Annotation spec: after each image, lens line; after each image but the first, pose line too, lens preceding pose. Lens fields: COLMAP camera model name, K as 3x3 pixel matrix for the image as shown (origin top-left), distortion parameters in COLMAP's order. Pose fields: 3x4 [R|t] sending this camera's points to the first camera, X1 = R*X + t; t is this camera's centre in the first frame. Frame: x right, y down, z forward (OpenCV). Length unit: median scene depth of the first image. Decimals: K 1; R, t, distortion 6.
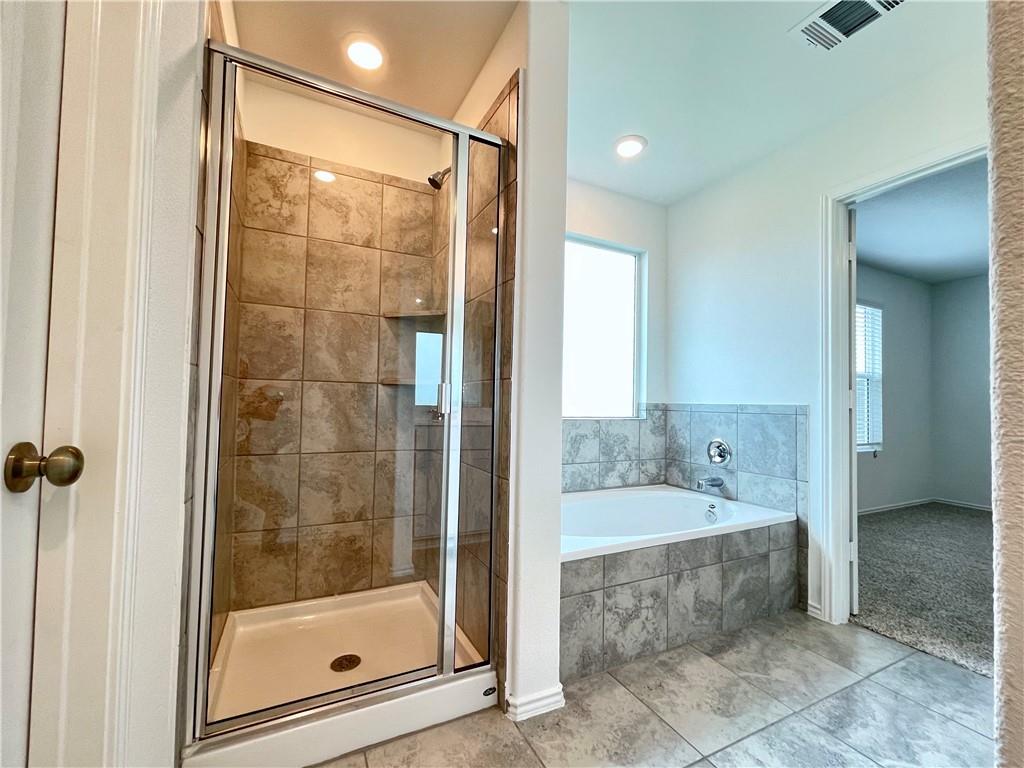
lens RADIAL K [[422.8, 0, 518.7], [0, 422.8, 387.6], [0, 0, 1]] dist [0.001244, 0.000187]
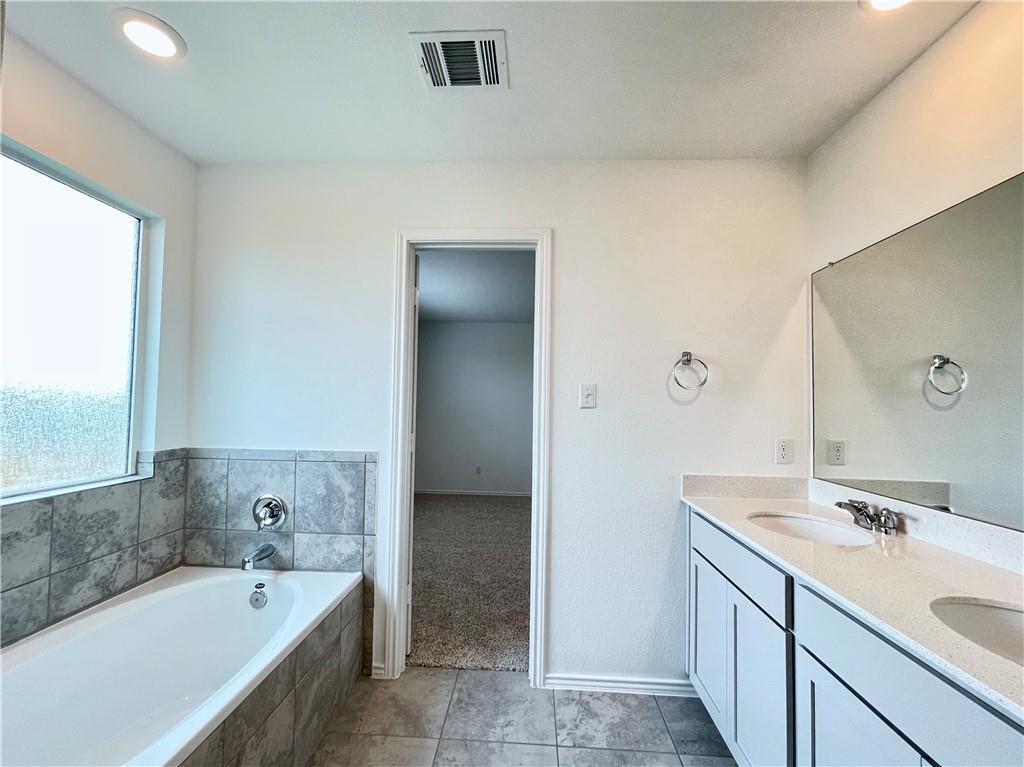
lens RADIAL K [[418.2, 0, 499.1], [0, 418.2, 389.9], [0, 0, 1]] dist [-0.002041, -0.000166]
pose [[0.505146, 0.019278, 0.862819, 0.015497], [-0.031796, 0.999487, -0.003717, -0.081646], [-0.862448, -0.025557, 0.505500, 0.243431]]
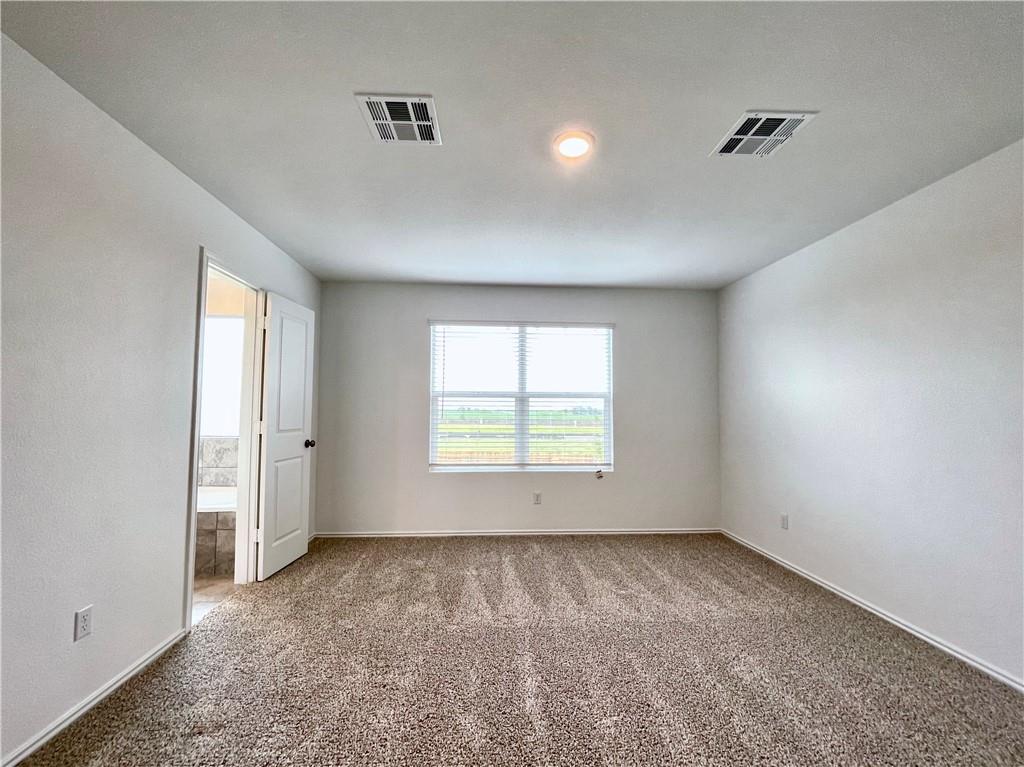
lens RADIAL K [[422.8, 0, 518.7], [0, 422.8, 387.1], [0, 0, 1]] dist [0.001244, 0.000187]
pose [[0.924498, -0.033100, -0.379748, 1.635314], [0.022781, 0.999240, -0.031638, -0.032968], [0.380506, 0.020598, 0.924549, 0.010558]]
